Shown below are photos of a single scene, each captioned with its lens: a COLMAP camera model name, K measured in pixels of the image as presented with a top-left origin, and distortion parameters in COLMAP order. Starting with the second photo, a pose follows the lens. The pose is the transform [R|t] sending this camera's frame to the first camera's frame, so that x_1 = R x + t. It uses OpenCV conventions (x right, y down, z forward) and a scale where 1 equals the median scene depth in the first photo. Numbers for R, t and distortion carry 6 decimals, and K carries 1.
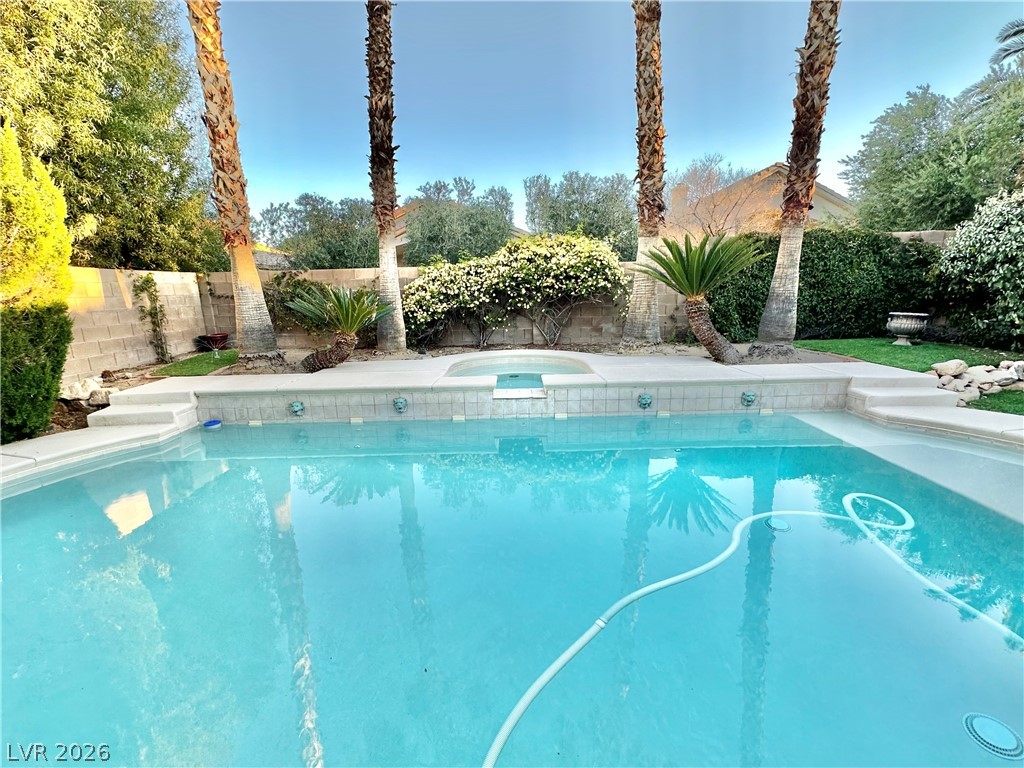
lens RADIAL K [[438.2, 0, 513.4], [0, 438.2, 383.7], [0, 0, 1]] dist [-0.000555, -0.000115]
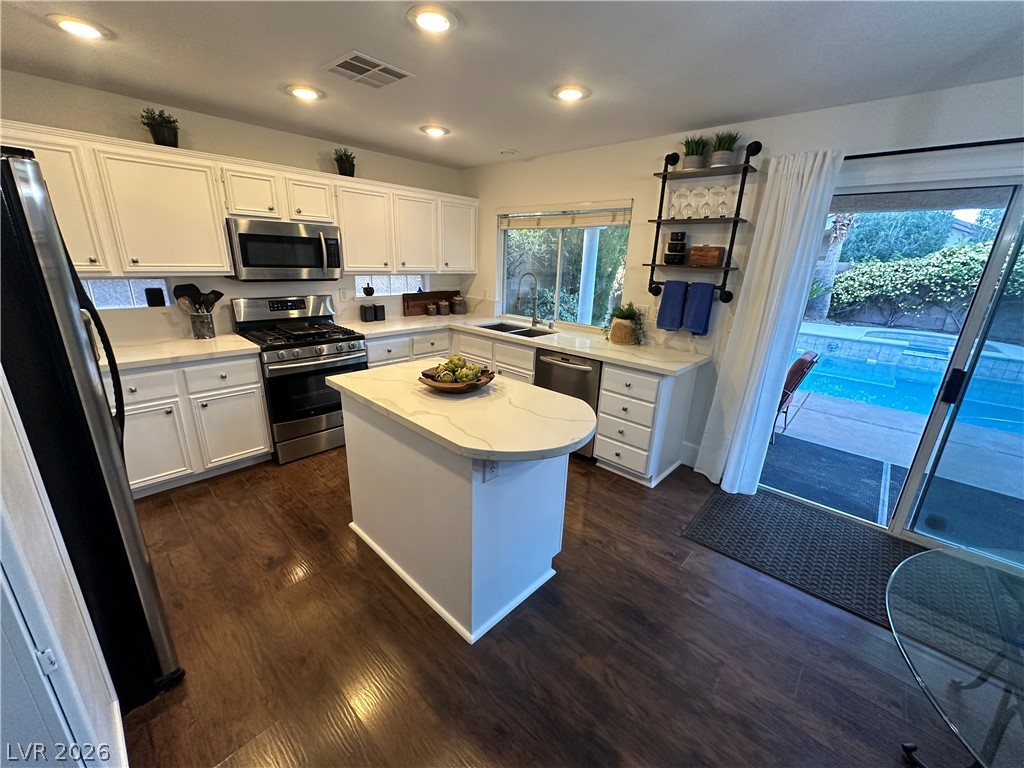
lens RADIAL K [[407.7, 0, 513.5], [0, 407.7, 384.3], [0, 0, 1]] dist [-0.001297, 0.000244]
pose [[0.726563, 0.252360, -0.639078, -0.075824], [-0.198339, 0.967546, 0.156576, 0.144450], [0.657851, 0.012992, 0.753036, -0.819906]]
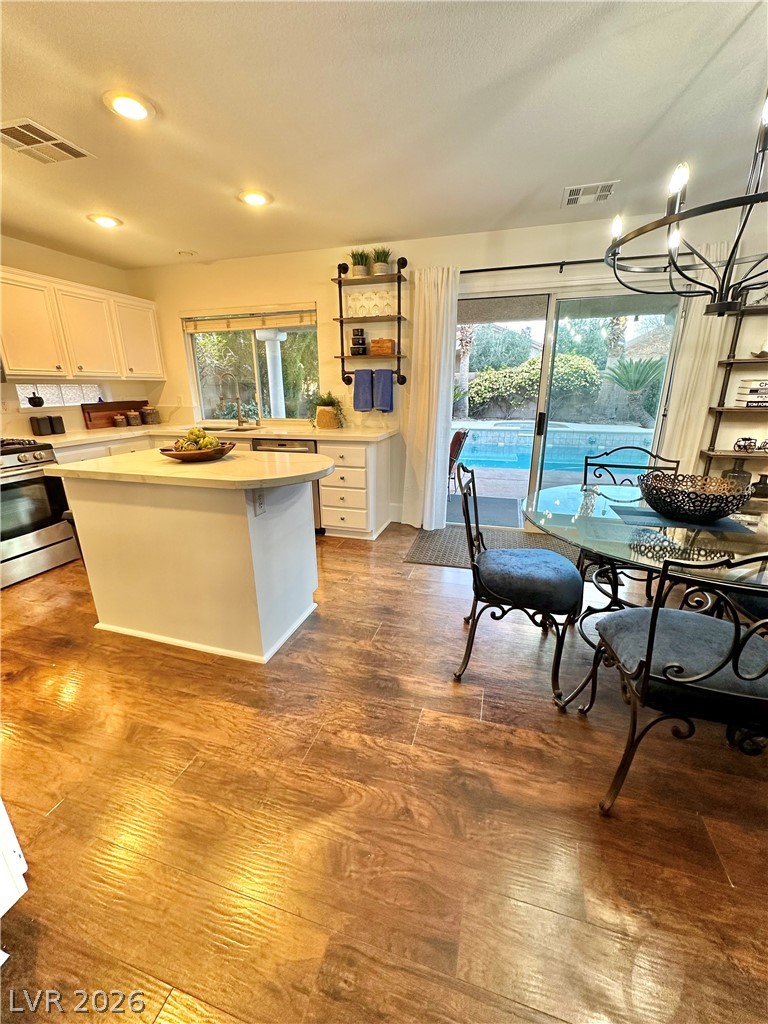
lens RADIAL K [[408.0, 0, 385.0], [0, 408.0, 512.8], [0, 0, 1]] dist [-0.001952, -0.000012]
pose [[0.956518, 0.103312, -0.272762, -0.064566], [-0.078540, 0.991857, 0.100256, 0.198385], [0.280899, -0.074474, 0.956843, -0.890120]]
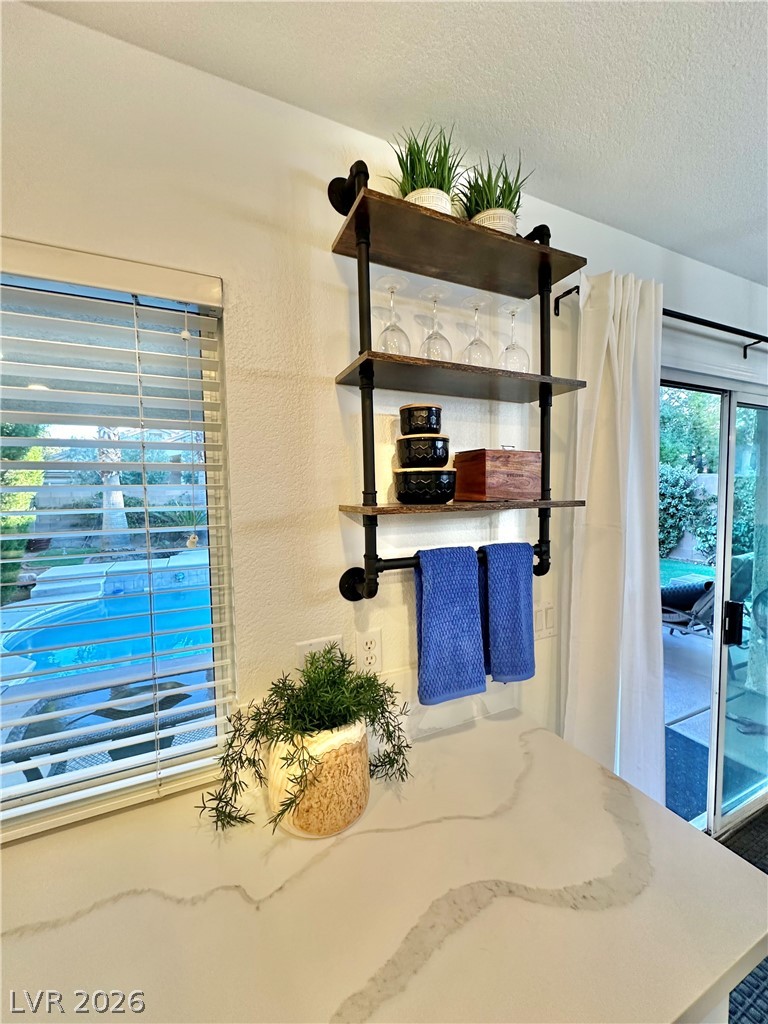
lens RADIAL K [[408.7, 0, 384.8], [0, 408.7, 514.1], [0, 0, 1]] dist [0.000697, 0.000139]
pose [[0.906946, -0.013605, 0.421026, -0.323171], [0.082788, 0.985743, -0.146485, 0.081195], [-0.413031, 0.167710, 0.895142, -0.514304]]
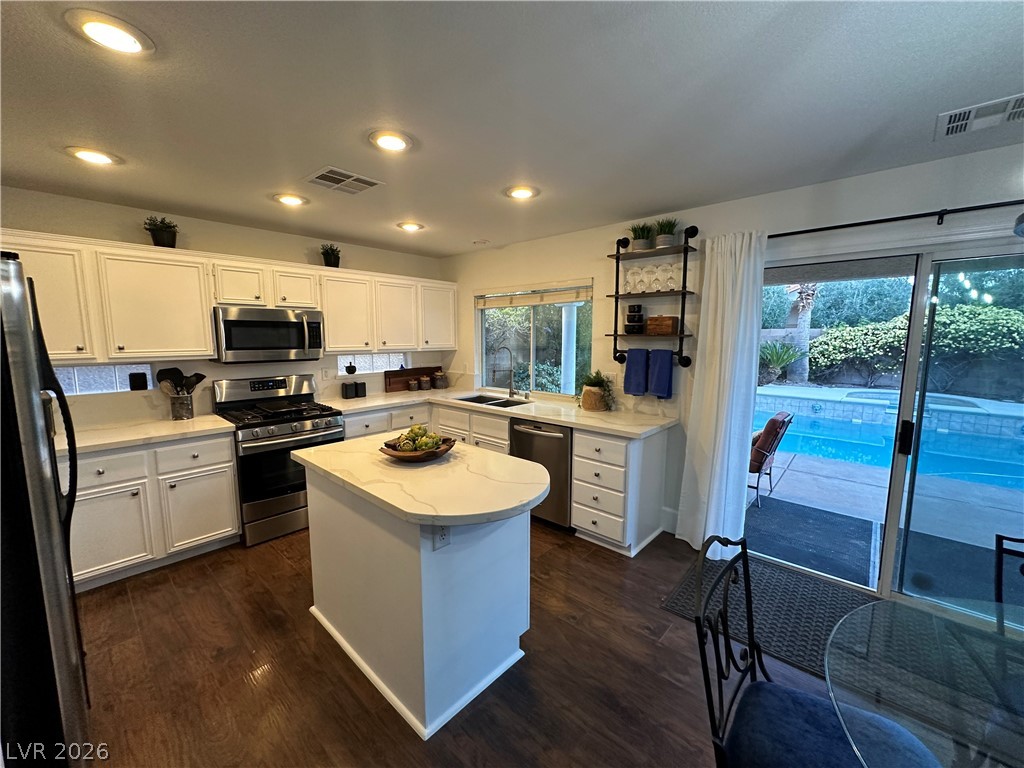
lens RADIAL K [[408.0, 0, 513.3], [0, 408.0, 384.4], [0, 0, 1]] dist [-0.001952, -0.000012]
pose [[0.736346, 0.106041, -0.668244, -0.048392], [-0.163200, 0.986318, -0.023316, 0.144391], [0.656628, 0.126226, 0.743577, -0.808788]]
